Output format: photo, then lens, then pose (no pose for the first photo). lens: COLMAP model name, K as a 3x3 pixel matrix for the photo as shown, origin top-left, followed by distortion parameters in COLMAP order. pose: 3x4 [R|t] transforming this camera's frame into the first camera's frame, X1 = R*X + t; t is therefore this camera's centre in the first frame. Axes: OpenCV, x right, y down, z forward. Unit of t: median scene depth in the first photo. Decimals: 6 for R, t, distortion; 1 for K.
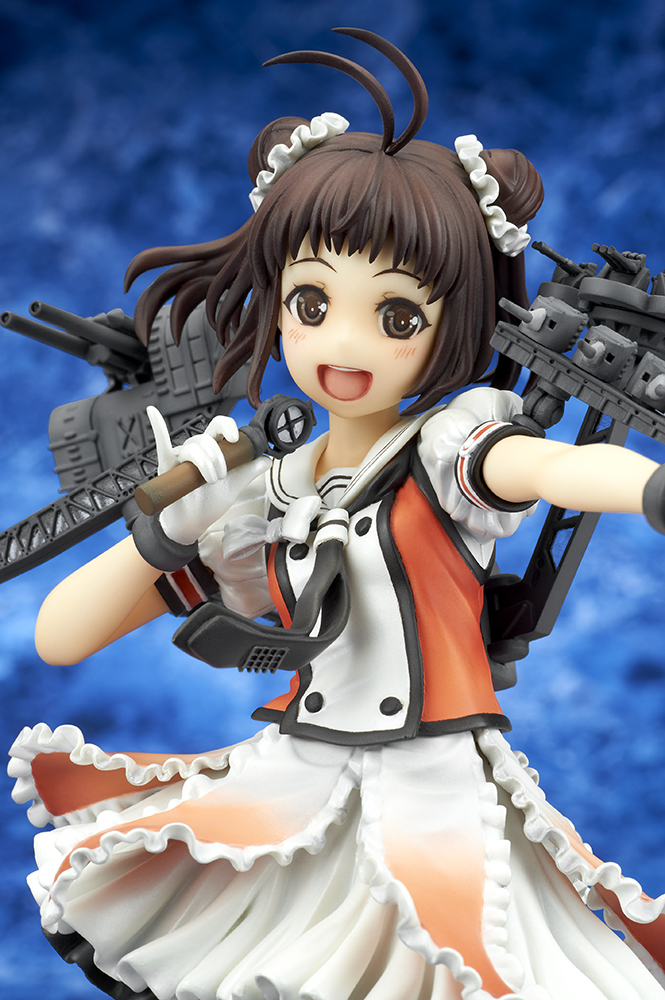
lens RADIAL K [[3079.5, 0, 332.5], [0, 3079.5, 500.0], [0, 0, 1]] dist [0.095777, -0.893226]
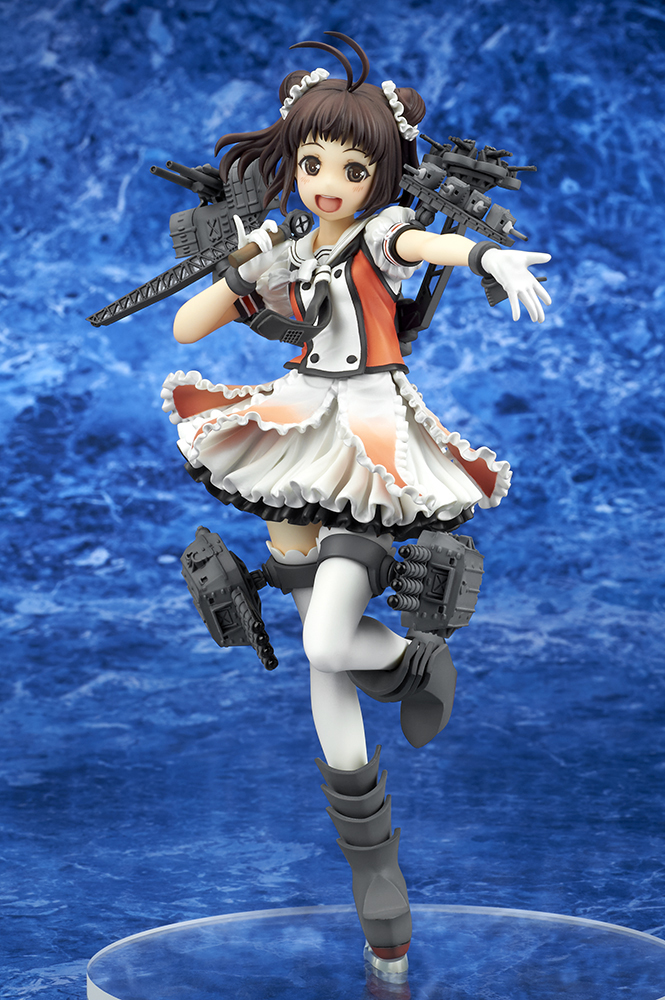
lens RADIAL K [[3058.5, 0, 332.5], [0, 3058.5, 500.0], [0, 0, 1]] dist [0.027529, 0.048405]
pose [[0.999557, -0.001444, 0.029742, -0.054539], [-0.000603, 0.997635, 0.068725, 0.018871], [-0.029771, -0.068712, 0.997192, -1.050915]]
